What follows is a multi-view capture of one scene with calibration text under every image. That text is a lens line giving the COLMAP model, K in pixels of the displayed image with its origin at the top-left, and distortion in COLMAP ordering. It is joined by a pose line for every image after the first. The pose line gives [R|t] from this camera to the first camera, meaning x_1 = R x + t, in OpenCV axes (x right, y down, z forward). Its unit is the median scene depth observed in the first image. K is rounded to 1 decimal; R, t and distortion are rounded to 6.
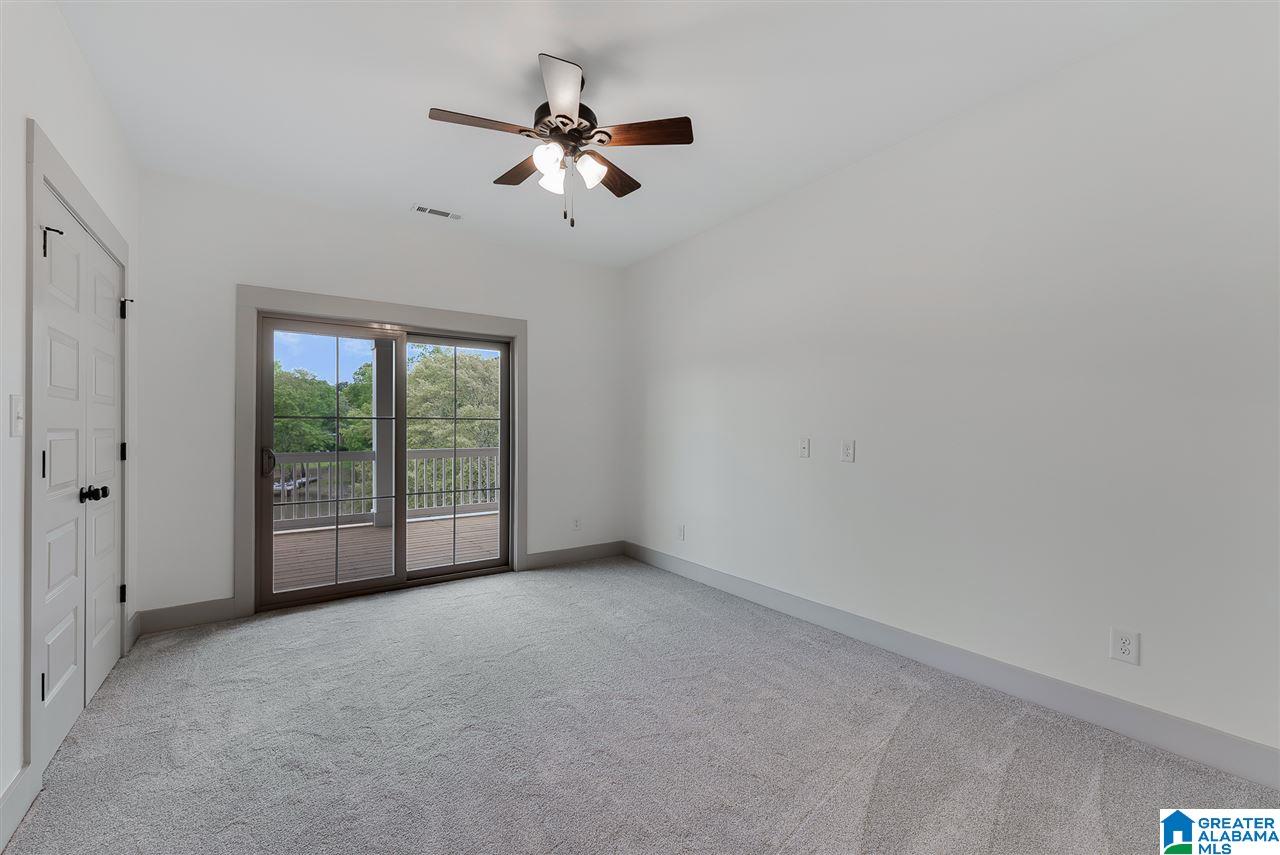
lens RADIAL K [[519.0, 0, 631.9], [0, 519.0, 426.9], [0, 0, 1]] dist [0.004406, 0.000414]
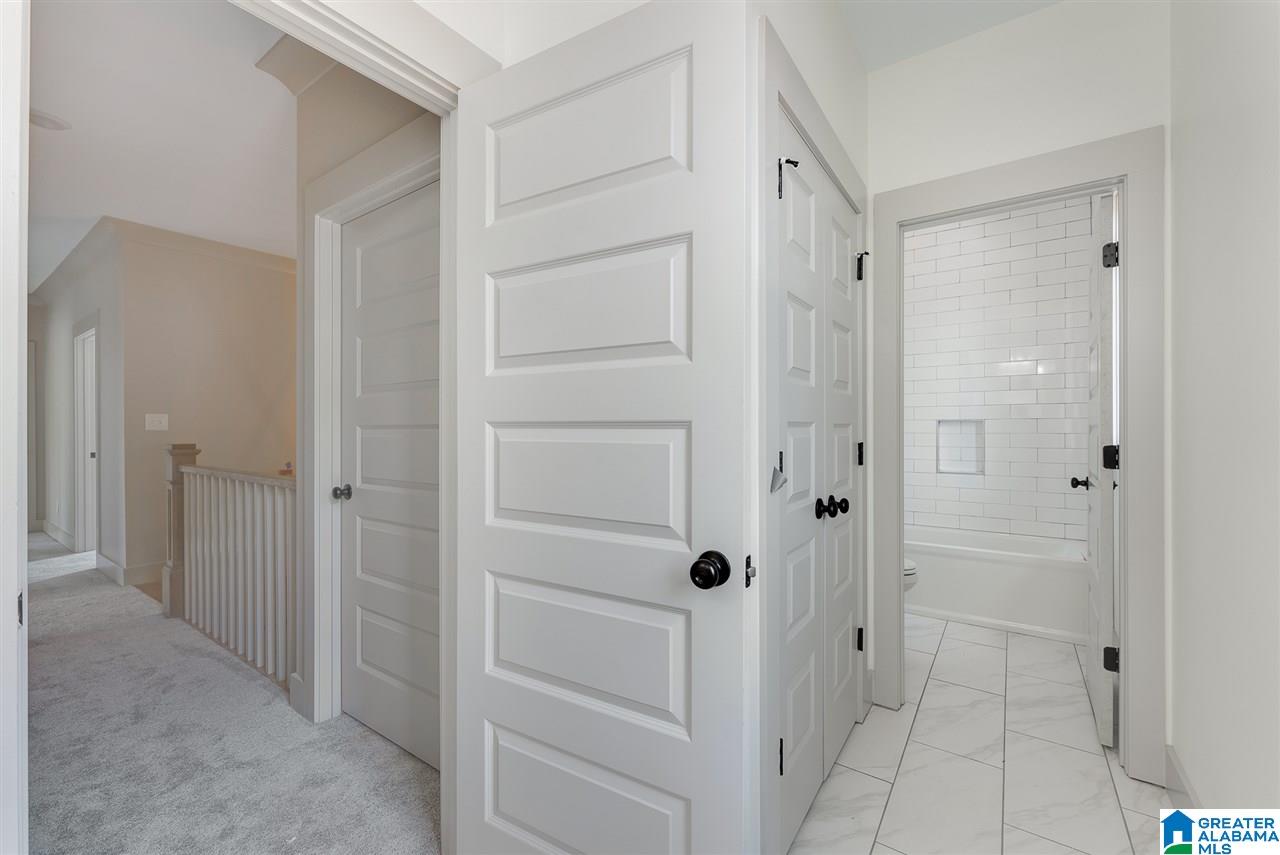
lens RADIAL K [[519.0, 0, 642.4], [0, 519.0, 431.3], [0, 0, 1]] dist [0.004406, 0.000414]
pose [[0.376496, -0.003102, -0.926413, -0.287735], [0.005983, 0.999982, -0.000917, 0.009920], [0.926399, -0.005197, 0.376508, 0.306924]]
